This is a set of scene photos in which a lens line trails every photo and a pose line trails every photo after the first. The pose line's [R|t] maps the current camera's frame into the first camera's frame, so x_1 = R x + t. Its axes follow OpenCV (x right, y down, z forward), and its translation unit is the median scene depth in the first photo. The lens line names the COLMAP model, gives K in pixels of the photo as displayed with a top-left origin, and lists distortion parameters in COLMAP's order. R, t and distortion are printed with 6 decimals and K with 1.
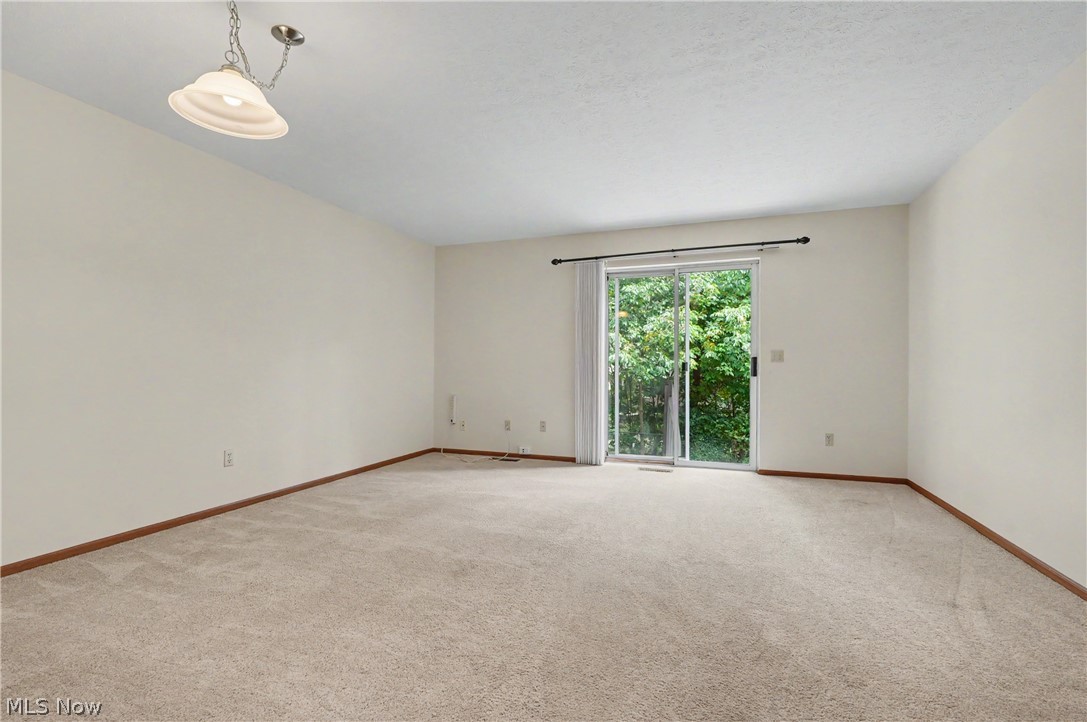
lens RADIAL K [[491.8, 0, 542.1], [0, 491.8, 366.5], [0, 0, 1]] dist [-0.013973, 0.004171]
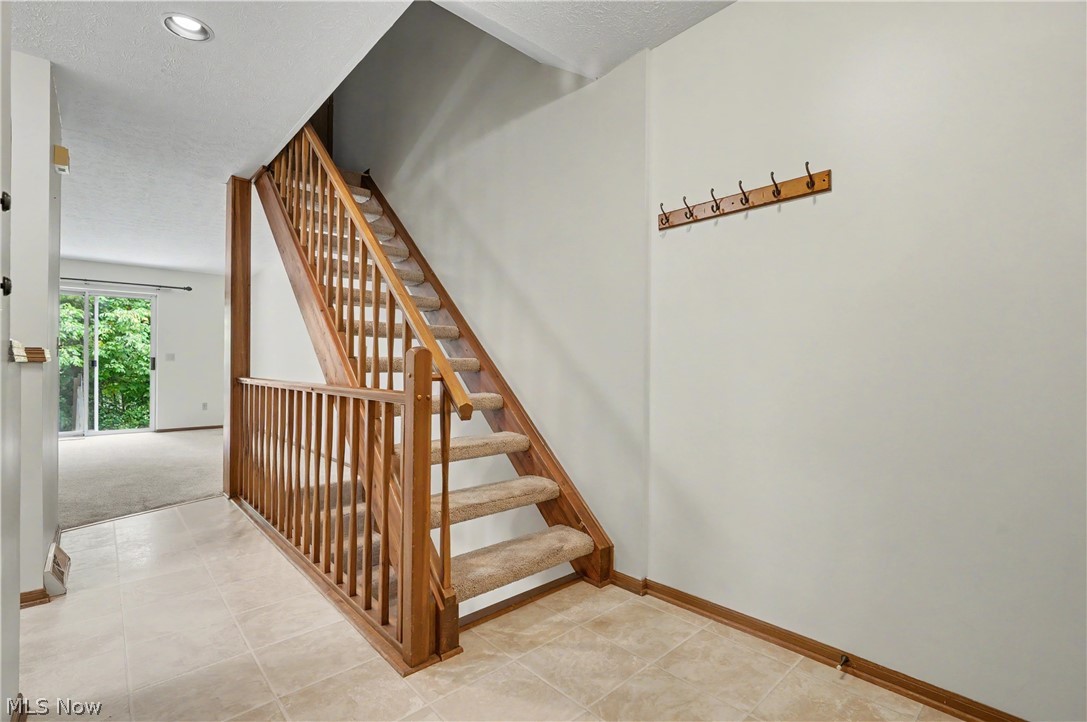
lens RADIAL K [[491.8, 0, 542.1], [0, 491.8, 366.5], [0, 0, 1]] dist [-0.013973, 0.004171]
pose [[0.457738, 0.002227, 0.889084, -0.337011], [-0.005184, 0.999987, 0.000165, 0.001761], [-0.889072, -0.004684, 0.457743, -0.714897]]
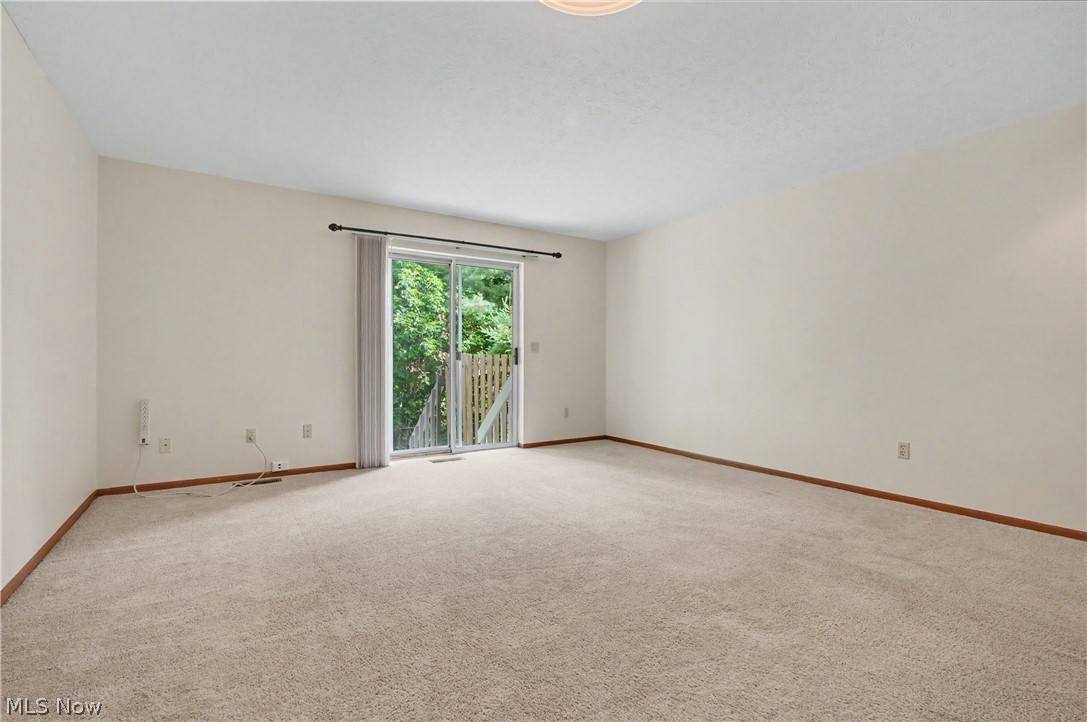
lens RADIAL K [[491.8, 0, 542.1], [0, 491.8, 366.5], [0, 0, 1]] dist [-0.013973, 0.004171]
pose [[0.601816, -0.015967, 0.798475, -0.416003], [-0.005855, 0.999685, 0.024403, -0.004203], [-0.798613, -0.019361, 0.601533, 0.231232]]
